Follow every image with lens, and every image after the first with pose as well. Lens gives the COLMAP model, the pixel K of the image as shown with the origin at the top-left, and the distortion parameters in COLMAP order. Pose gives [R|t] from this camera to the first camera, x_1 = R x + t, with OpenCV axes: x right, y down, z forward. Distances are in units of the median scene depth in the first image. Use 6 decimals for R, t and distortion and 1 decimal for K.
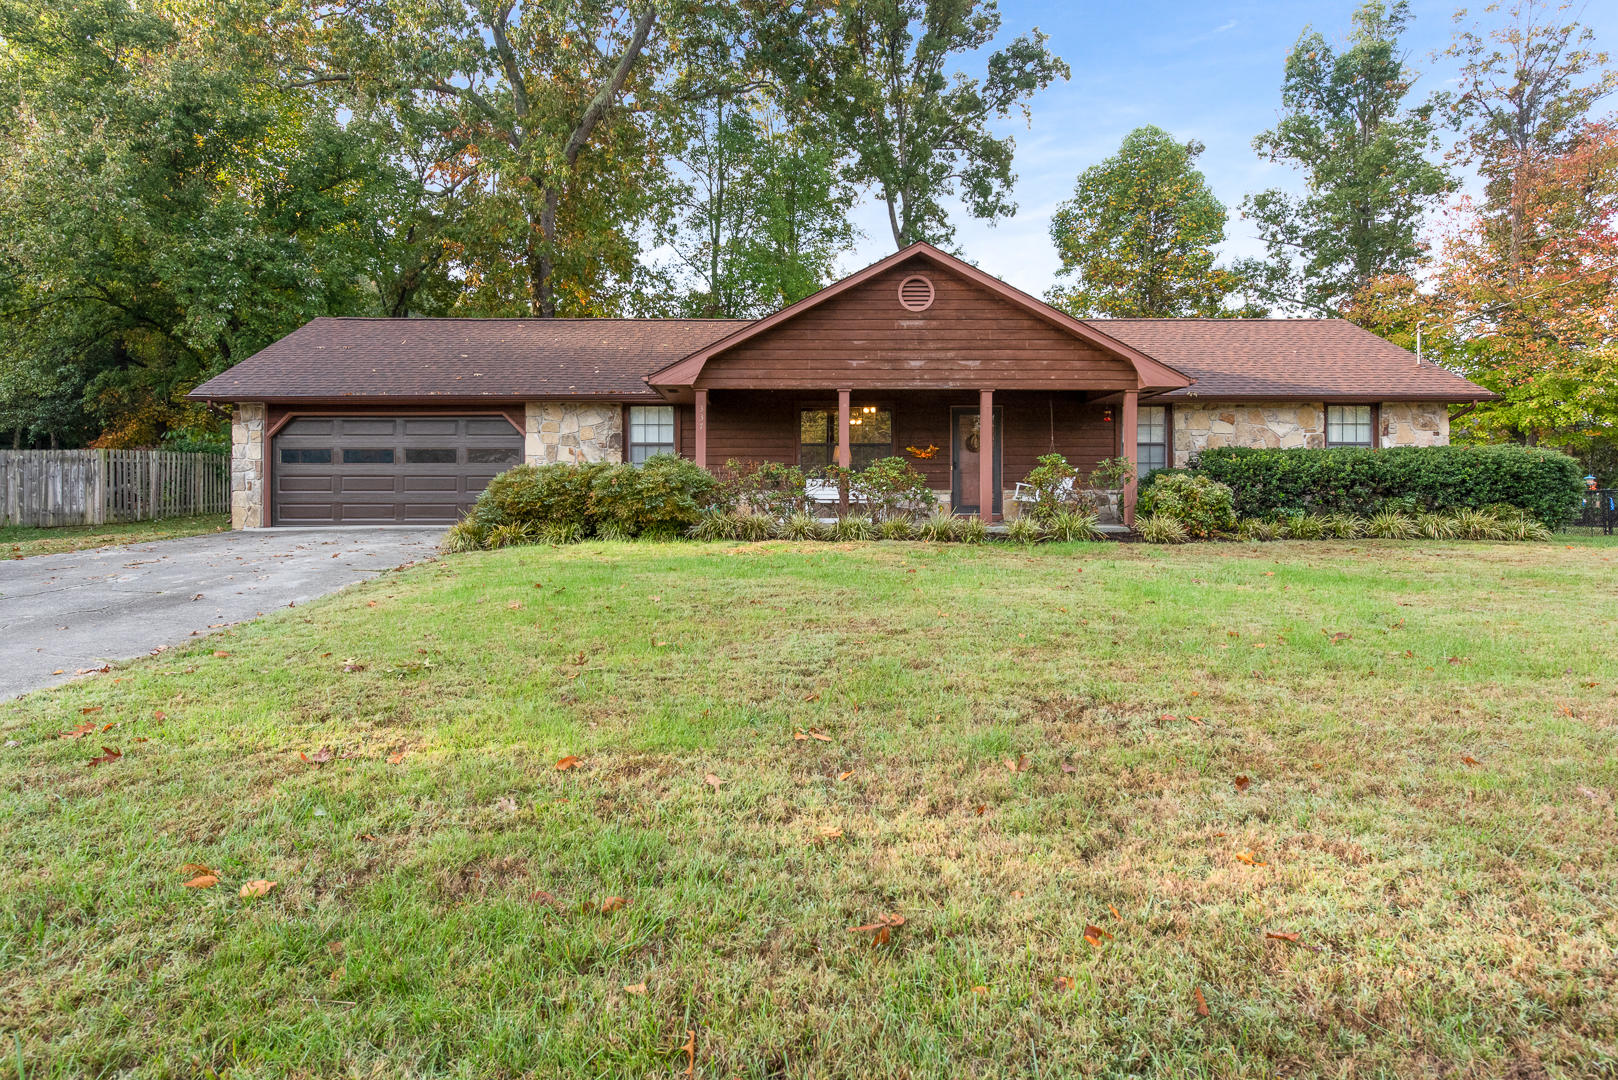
lens RADIAL K [[647.8, 0, 812.4], [0, 647.8, 515.8], [0, 0, 1]] dist [0.005084, -0.000542]
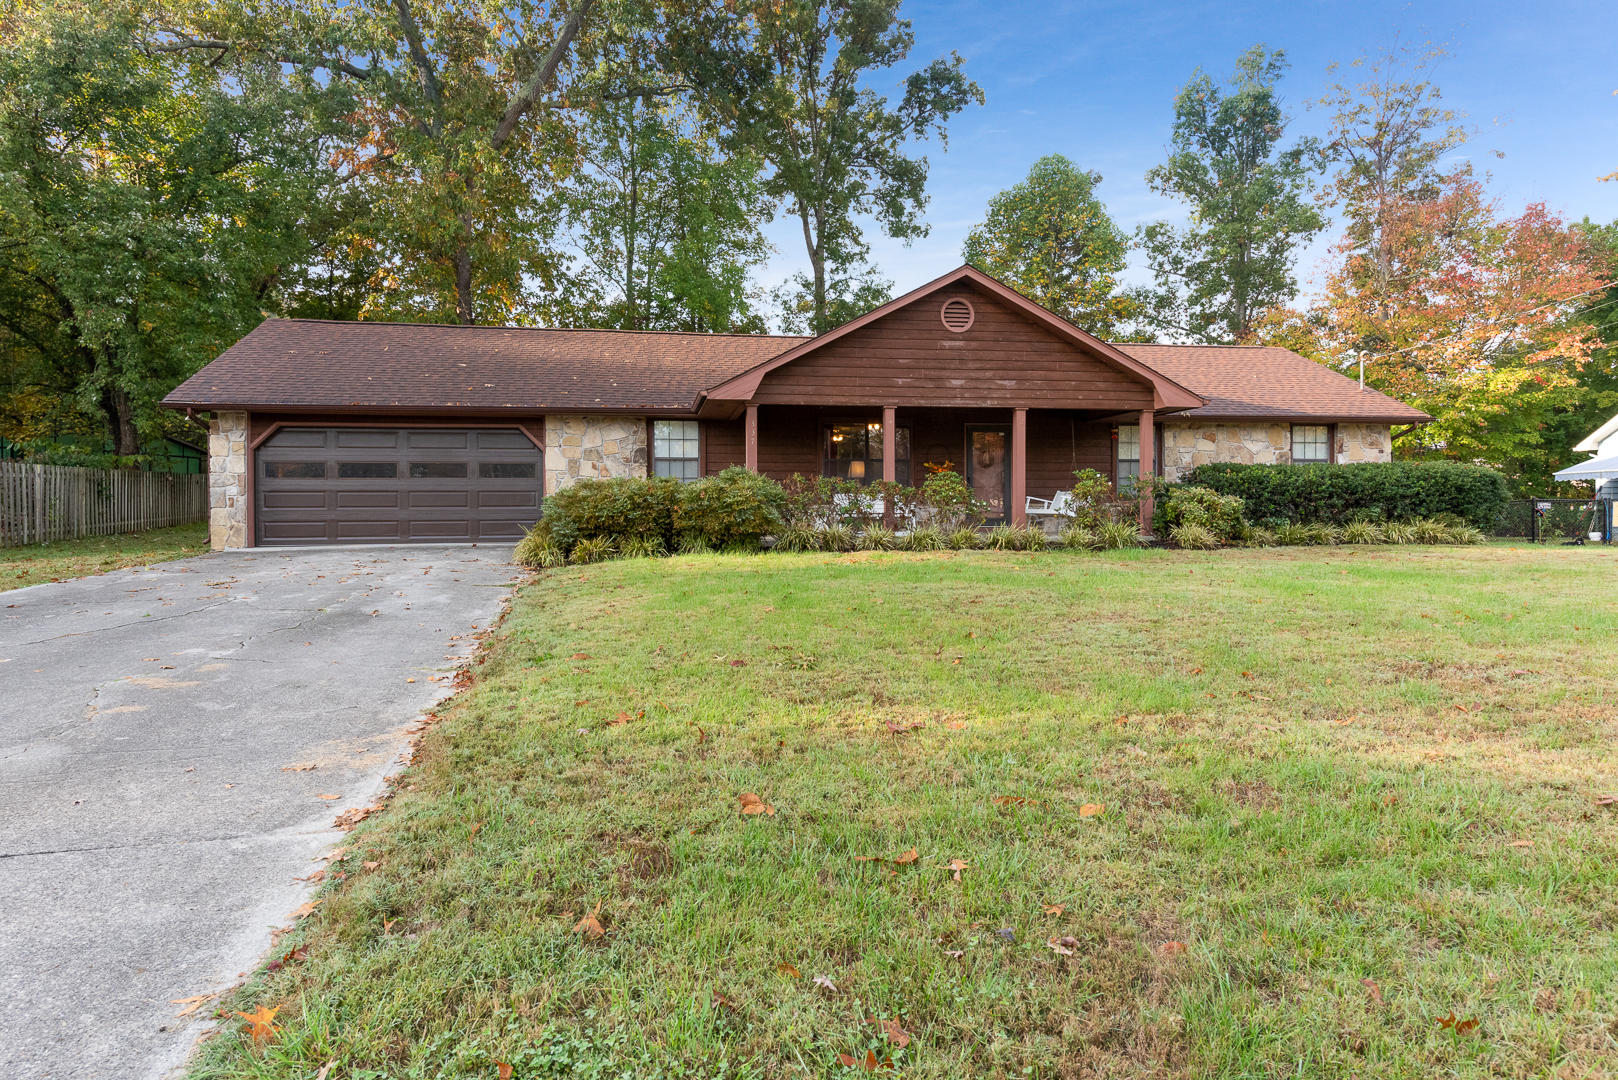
lens RADIAL K [[651.1, 0, 809.0], [0, 651.1, 540.0], [0, 0, 1]] dist [0.021958, -0.004723]
pose [[0.992731, -0.011218, 0.119828, -0.167159], [0.010060, 0.999897, 0.010262, 0.005314], [-0.119930, -0.008981, 0.992742, -0.017664]]
